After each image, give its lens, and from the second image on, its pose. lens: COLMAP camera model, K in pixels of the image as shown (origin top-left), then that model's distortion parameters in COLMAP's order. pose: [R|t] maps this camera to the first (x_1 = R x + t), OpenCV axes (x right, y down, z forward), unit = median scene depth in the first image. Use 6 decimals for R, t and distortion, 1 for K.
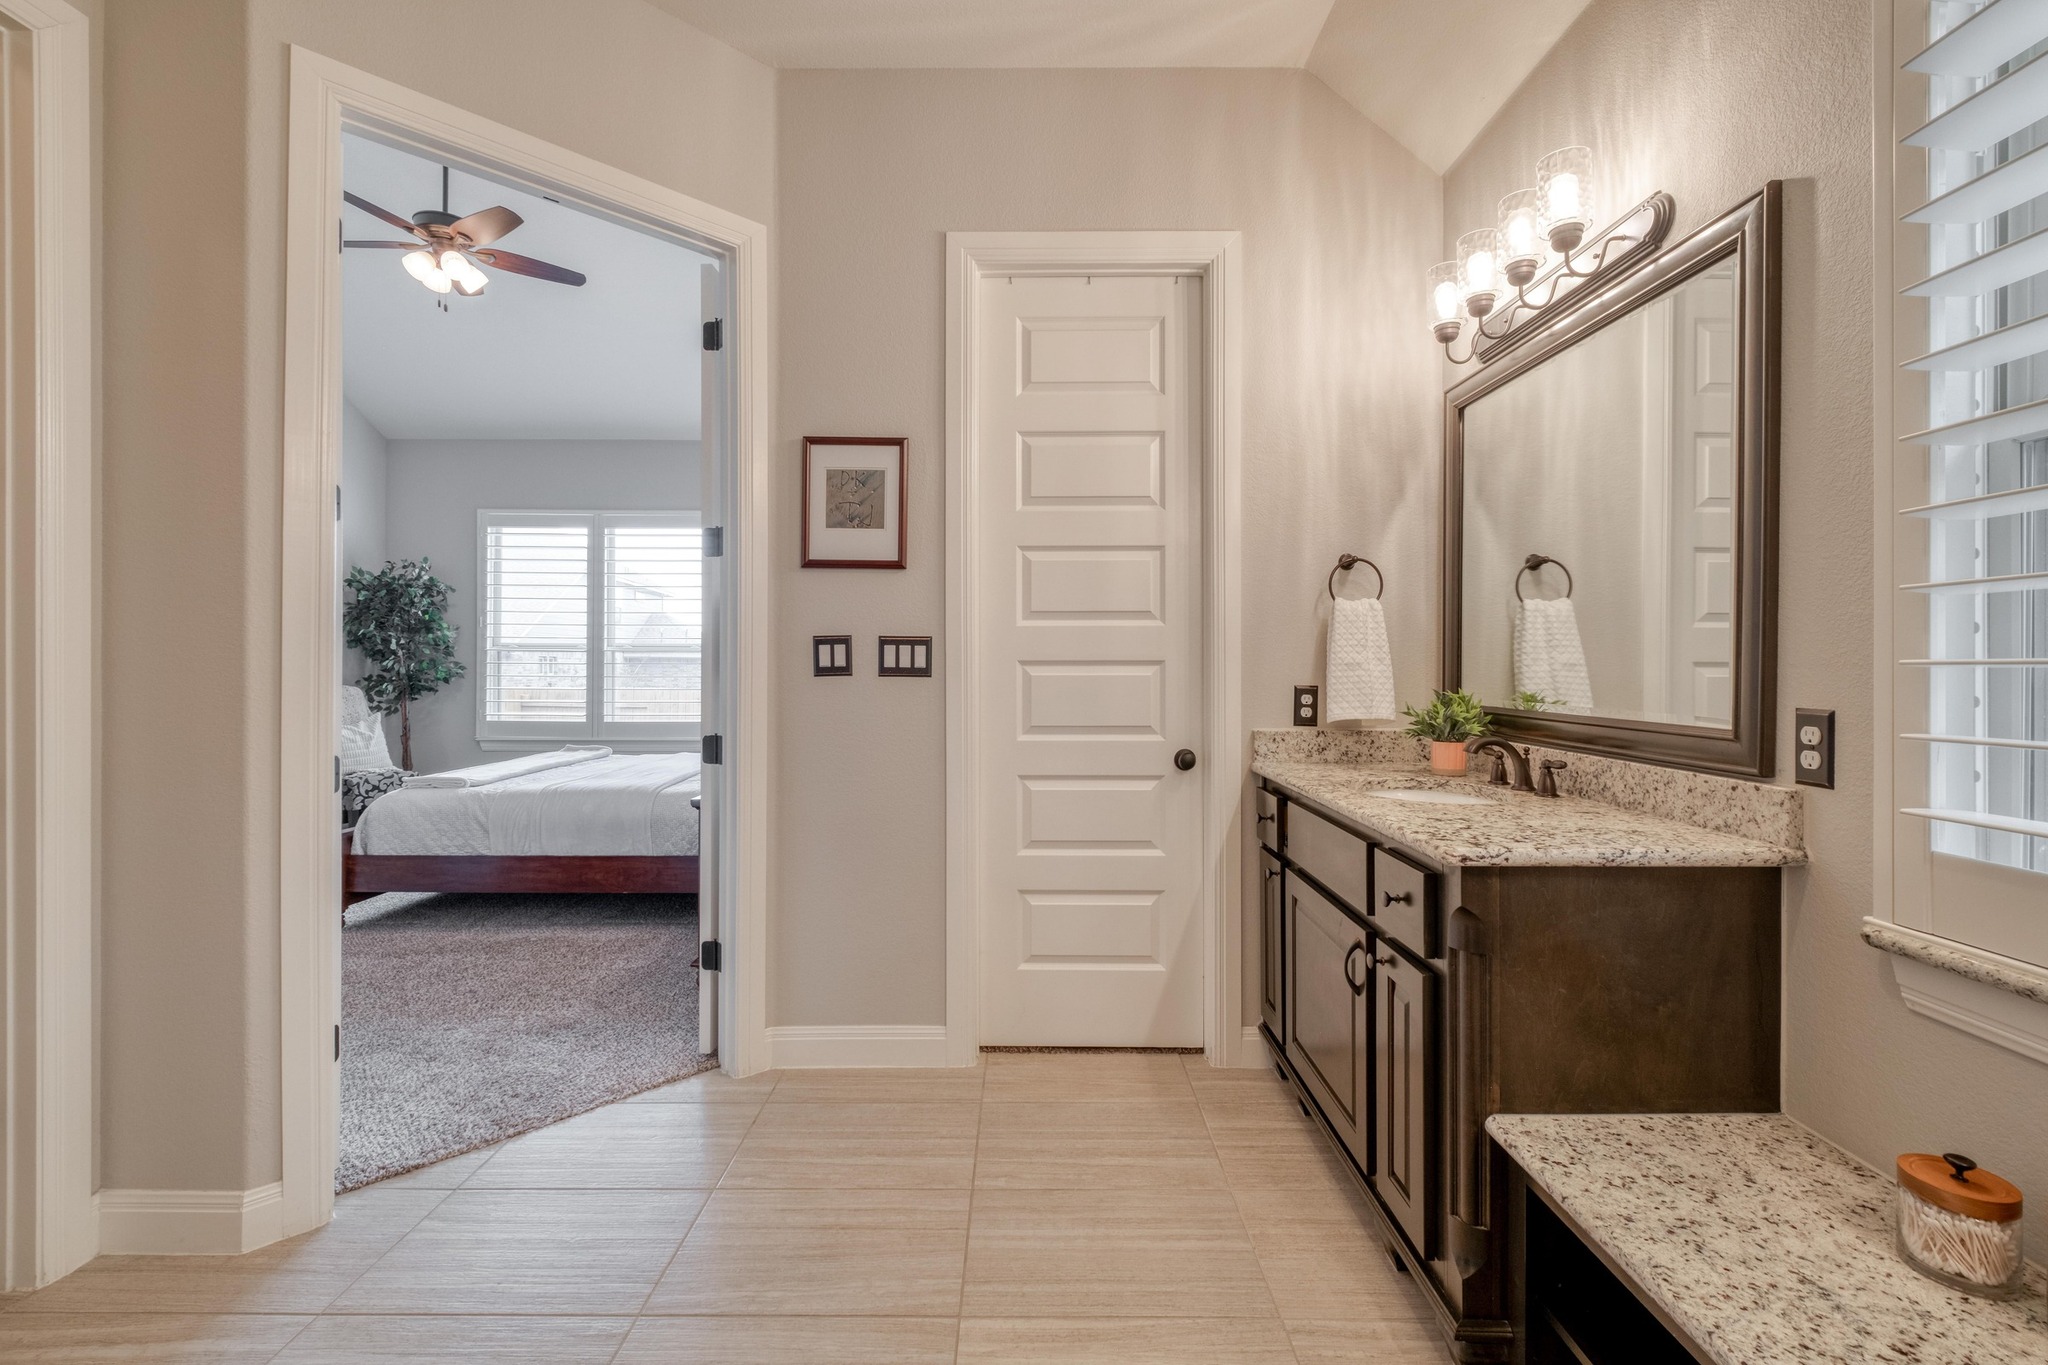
lens RADIAL K [[885.9, 0, 1035.0], [0, 885.9, 662.2], [0, 0, 1]] dist [0.002549, -0.002257]
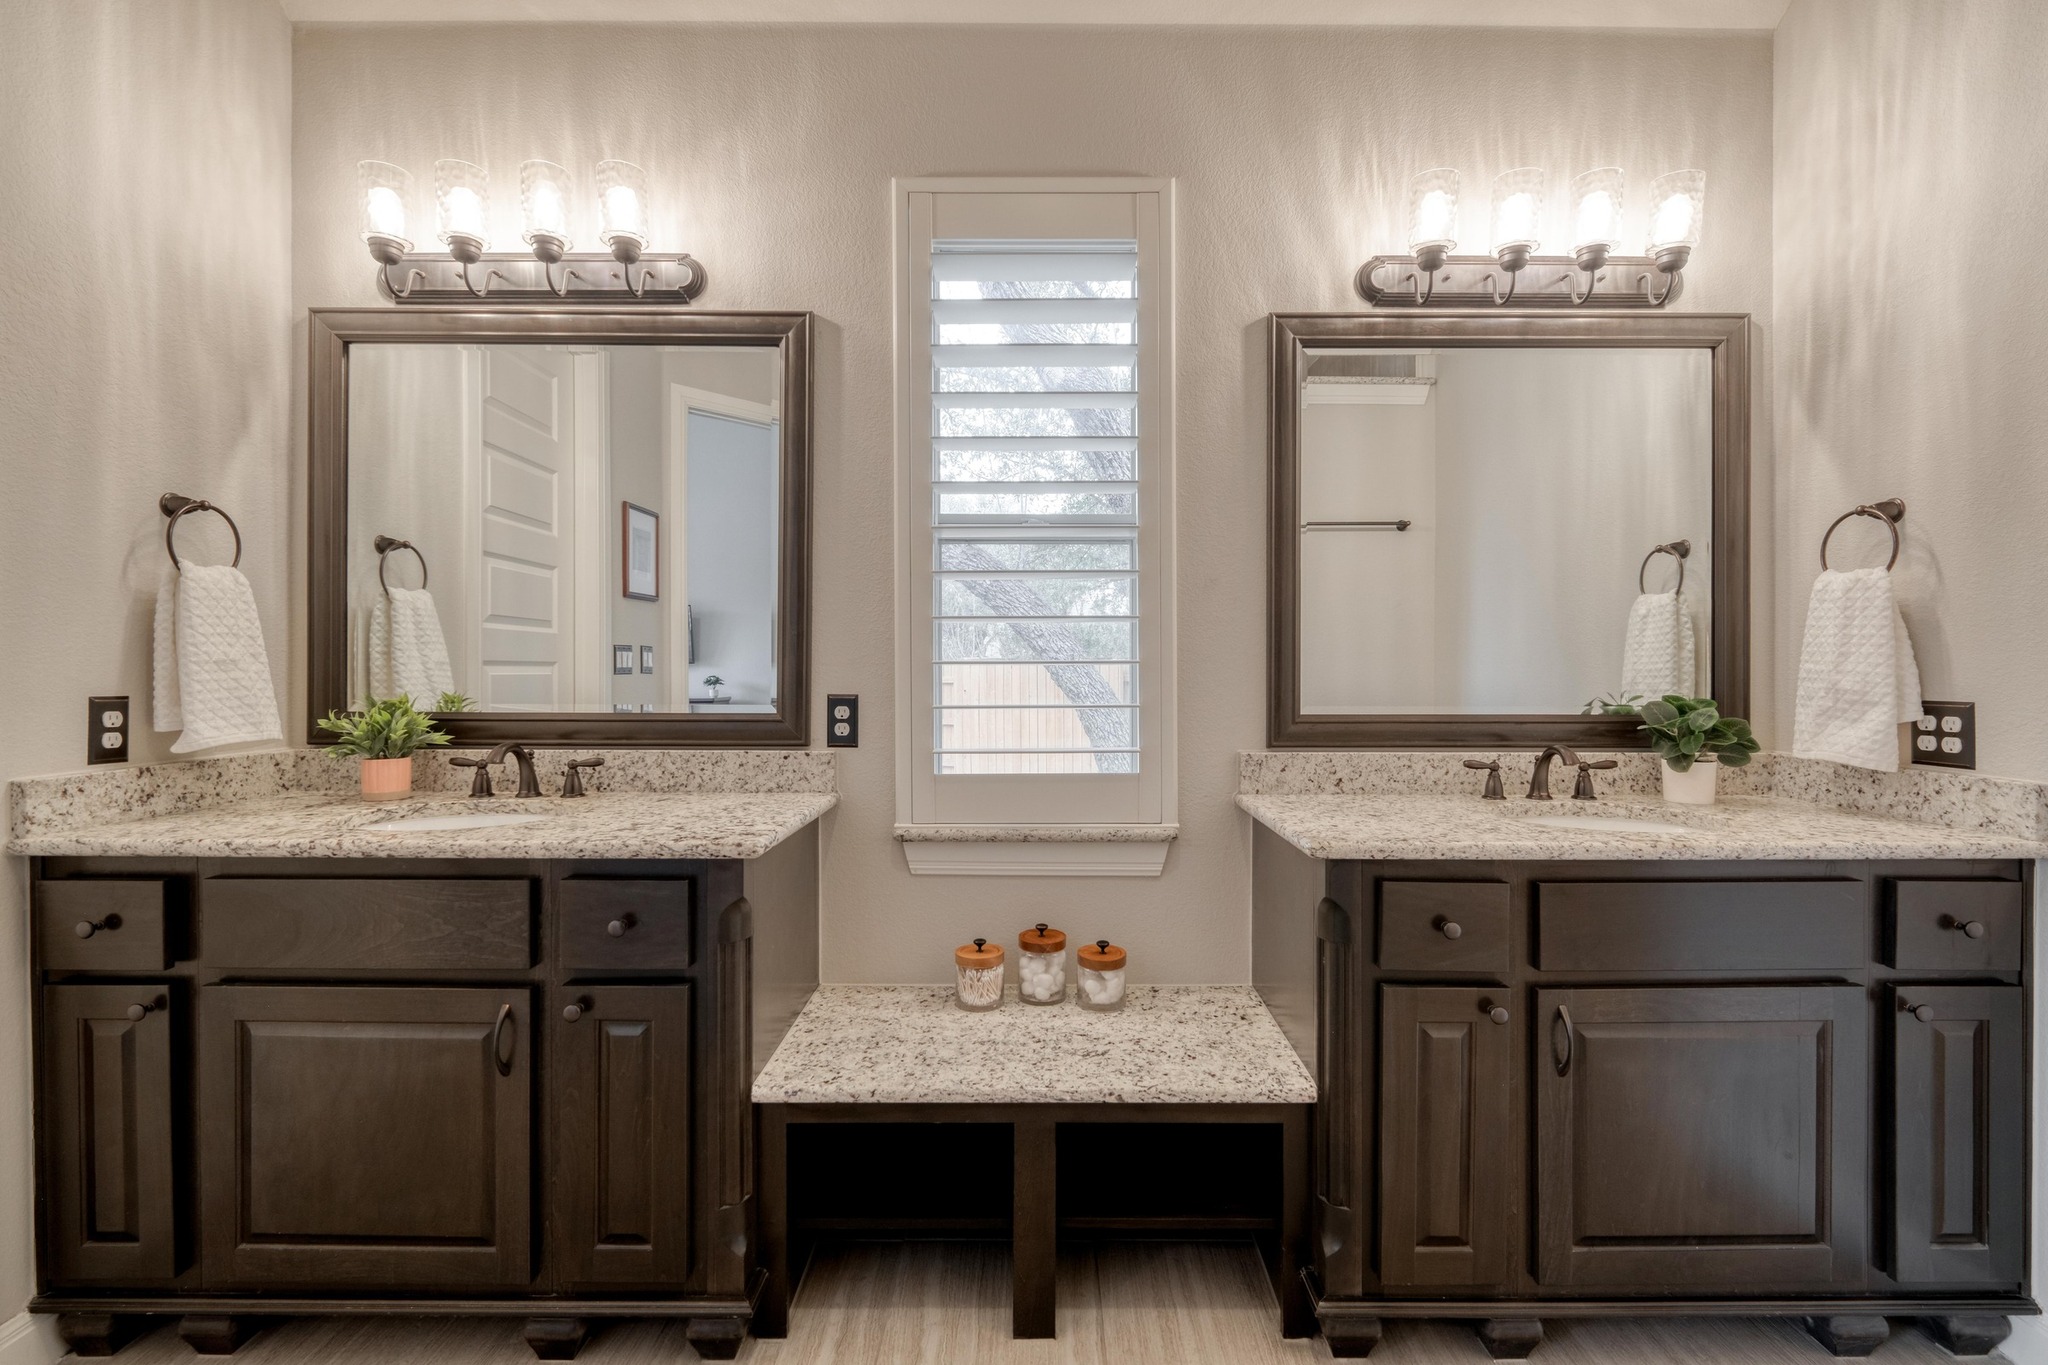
lens RADIAL K [[885.9, 0, 1028.8], [0, 885.9, 670.2], [0, 0, 1]] dist [0.002549, -0.002257]
pose [[0.006294, -0.007097, 0.999955, -0.427983], [-0.004148, 0.999966, 0.007123, 0.001645], [-0.999972, -0.004192, 0.006265, 0.516927]]
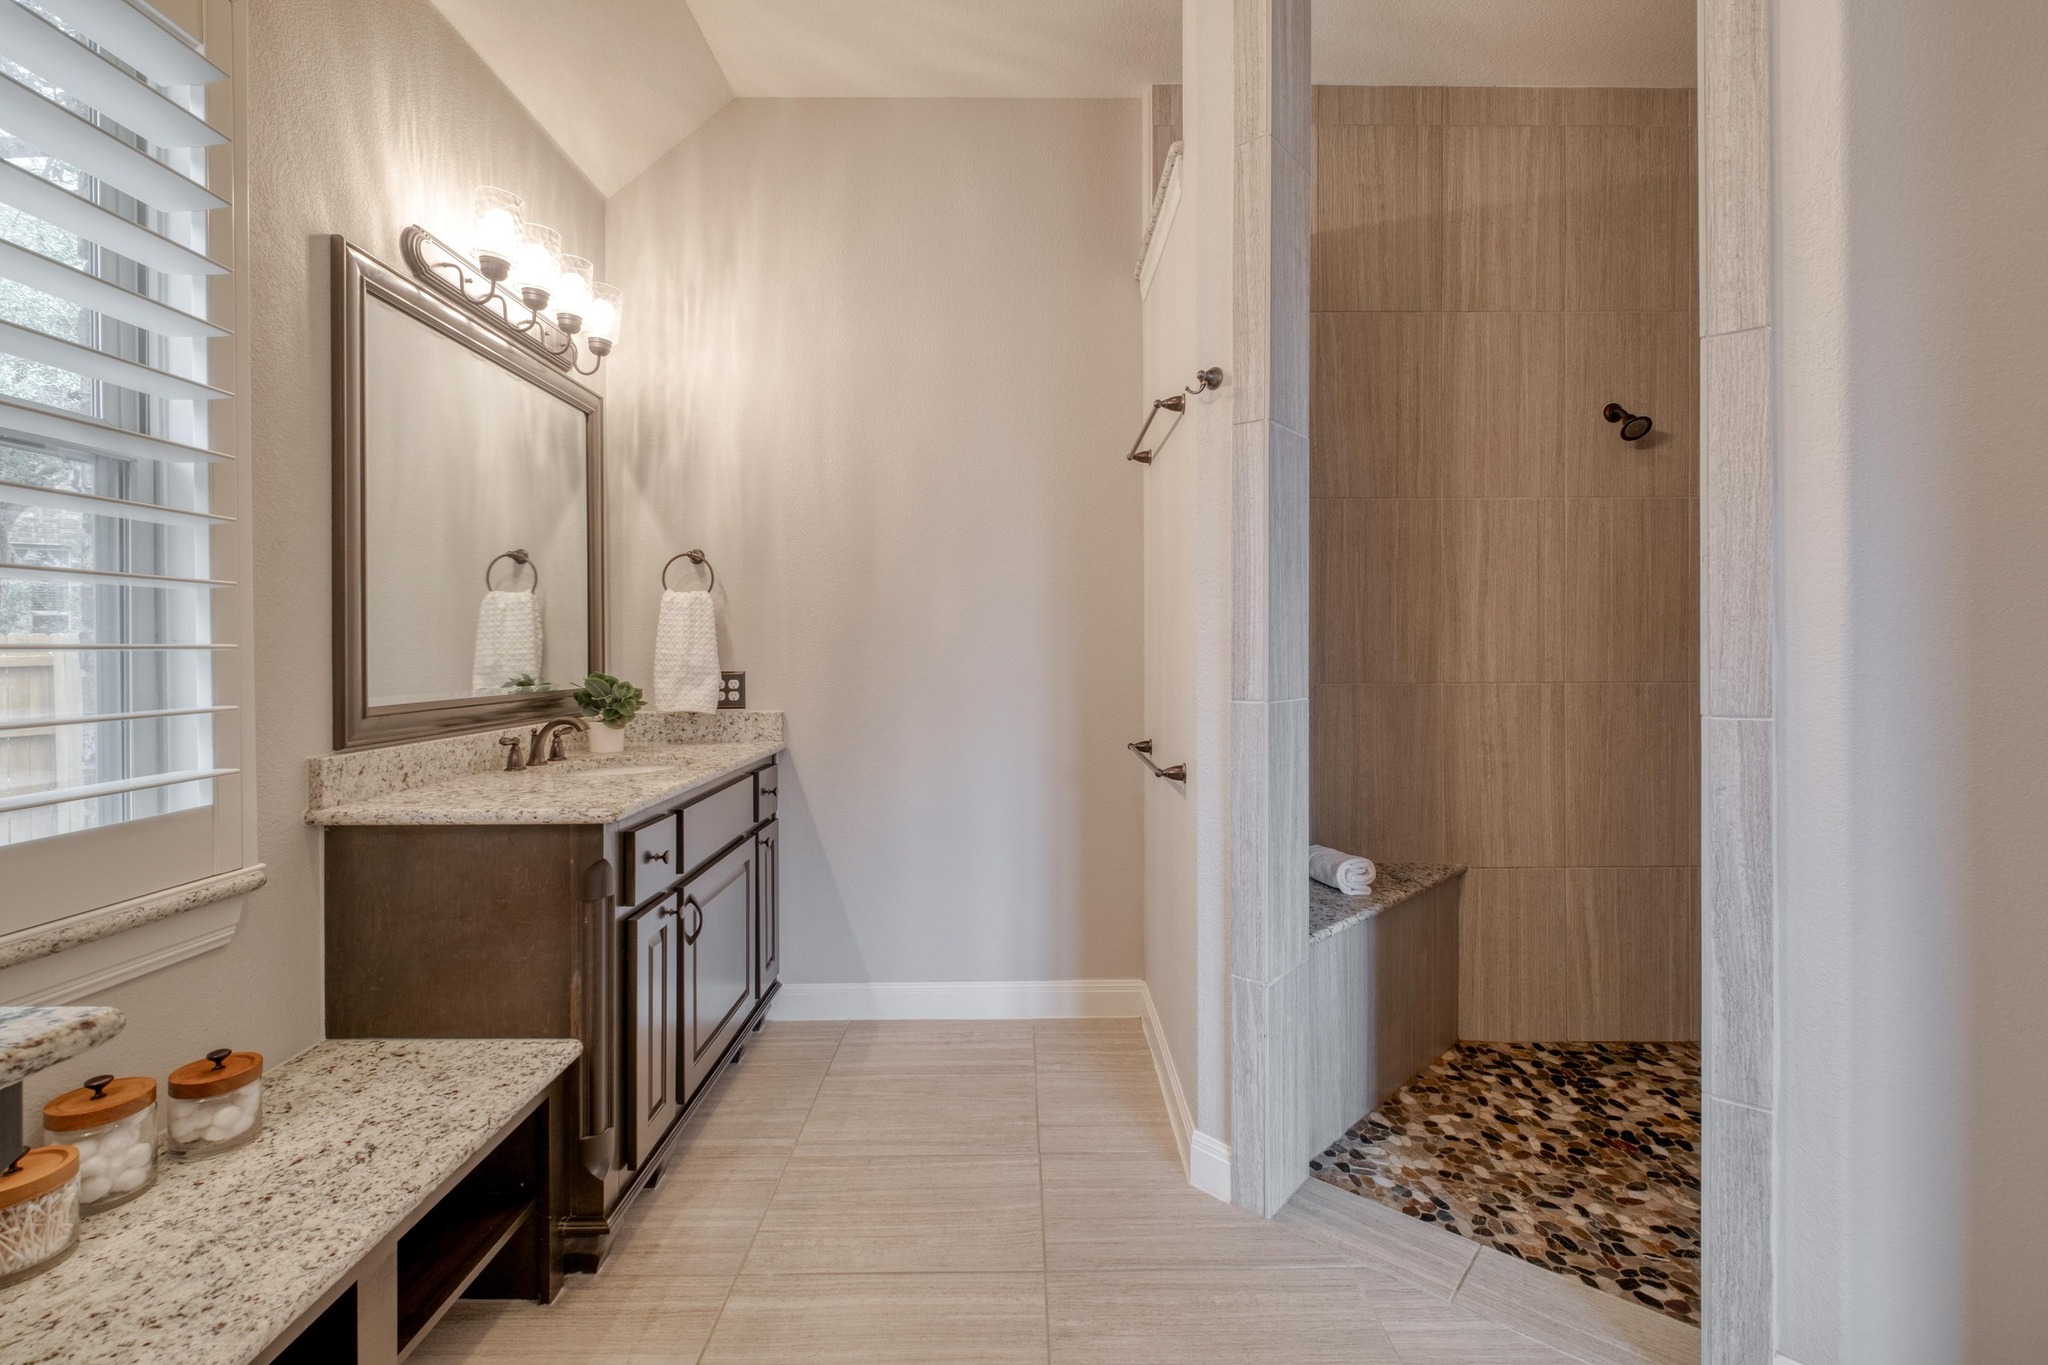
lens RADIAL K [[885.9, 0, 1042.3], [0, 885.9, 655.3], [0, 0, 1]] dist [0.002549, -0.002257]
pose [[-0.999736, 0.002050, -0.022894, -0.045484], [0.002013, 0.999997, 0.001667, 0.006012], [0.022897, 0.001620, -0.999737, 1.162580]]
